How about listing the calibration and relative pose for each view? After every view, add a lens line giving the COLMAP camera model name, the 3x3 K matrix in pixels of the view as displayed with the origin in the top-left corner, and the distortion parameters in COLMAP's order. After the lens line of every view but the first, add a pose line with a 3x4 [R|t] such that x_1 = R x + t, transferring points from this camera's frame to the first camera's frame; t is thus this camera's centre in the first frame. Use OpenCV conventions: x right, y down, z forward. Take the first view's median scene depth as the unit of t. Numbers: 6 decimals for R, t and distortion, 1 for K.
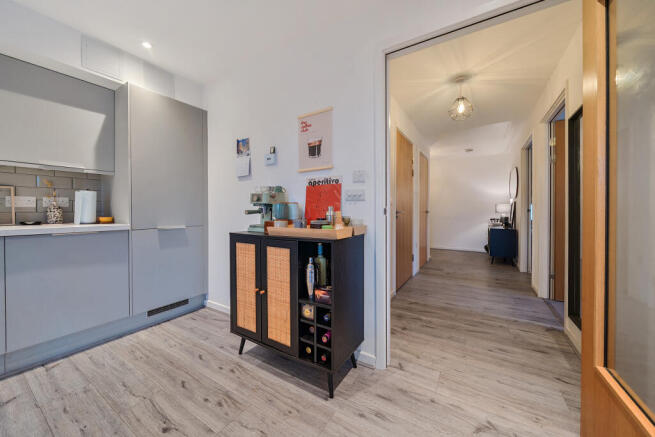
lens RADIAL K [[226.3, 0, 334.3], [0, 226.3, 212.9], [0, 0, 1]] dist [0.001110, -0.000149]
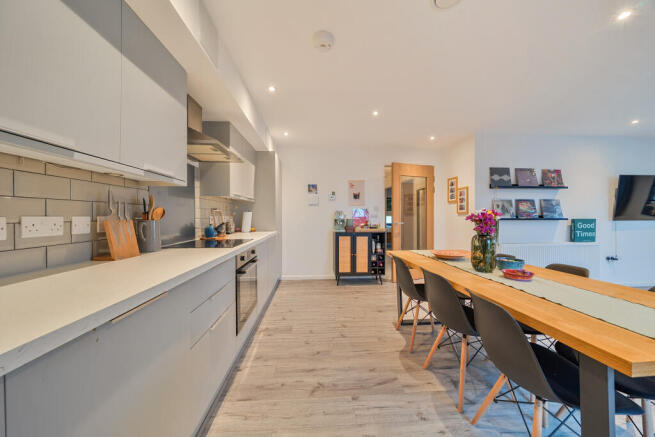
lens RADIAL K [[222.2, 0, 326.7], [0, 222.2, 217.1], [0, 0, 1]] dist [-0.002713, -0.000470]
pose [[0.805632, -0.005930, 0.592387, -1.671933], [0.005787, 0.999981, 0.002139, -0.065542], [-0.592388, 0.001705, 0.805651, -0.673322]]
